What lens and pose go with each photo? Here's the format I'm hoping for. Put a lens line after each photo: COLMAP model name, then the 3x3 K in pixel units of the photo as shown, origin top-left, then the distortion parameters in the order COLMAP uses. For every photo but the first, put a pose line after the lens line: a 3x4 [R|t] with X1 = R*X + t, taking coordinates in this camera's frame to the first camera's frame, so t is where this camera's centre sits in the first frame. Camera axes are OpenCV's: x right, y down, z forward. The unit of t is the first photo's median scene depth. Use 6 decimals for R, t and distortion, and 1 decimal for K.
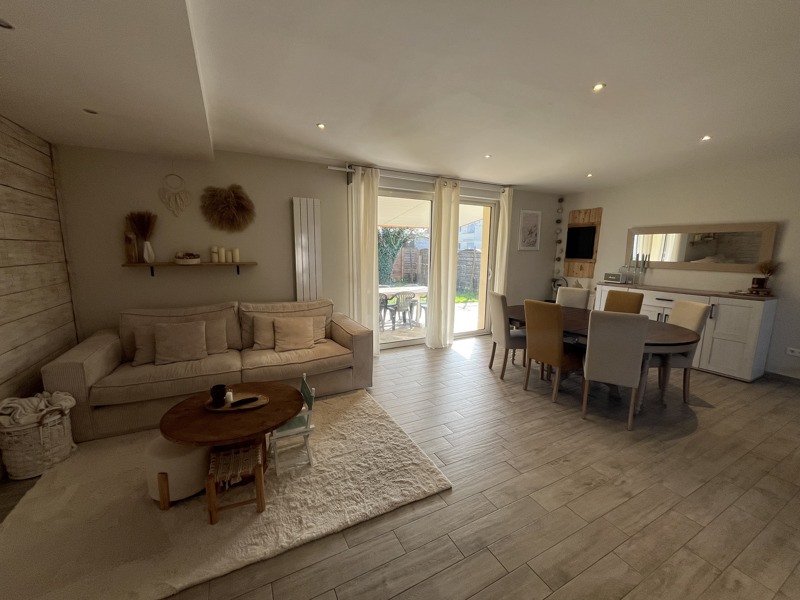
lens RADIAL K [[324.0, 0, 400.2], [0, 324.0, 297.2], [0, 0, 1]] dist [-0.001648, -0.000004]
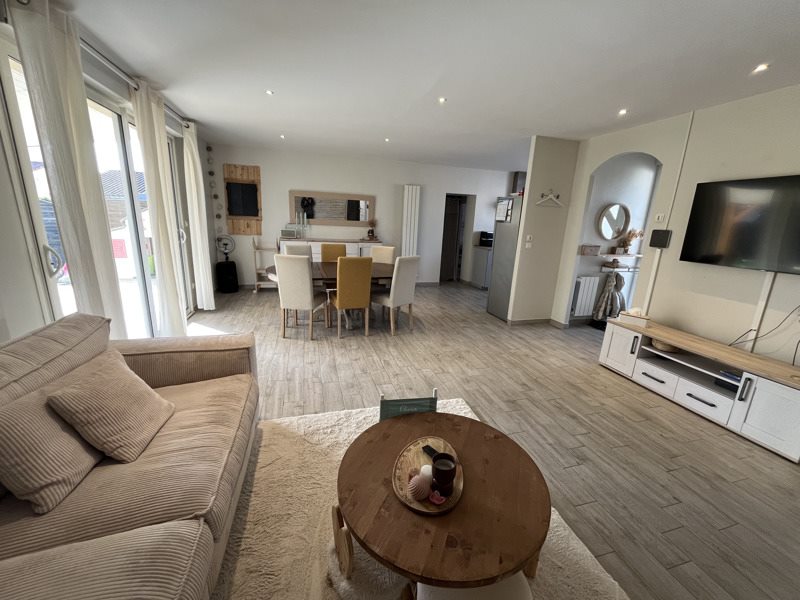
lens RADIAL K [[324.0, 0, 399.4], [0, 324.0, 301.7], [0, 0, 1]] dist [-0.001648, -0.000004]
pose [[0.208357, -0.248307, 0.946008, -0.404400], [0.099900, 0.967580, 0.231967, -0.052685], [-0.972938, 0.046174, 0.226408, 0.355895]]
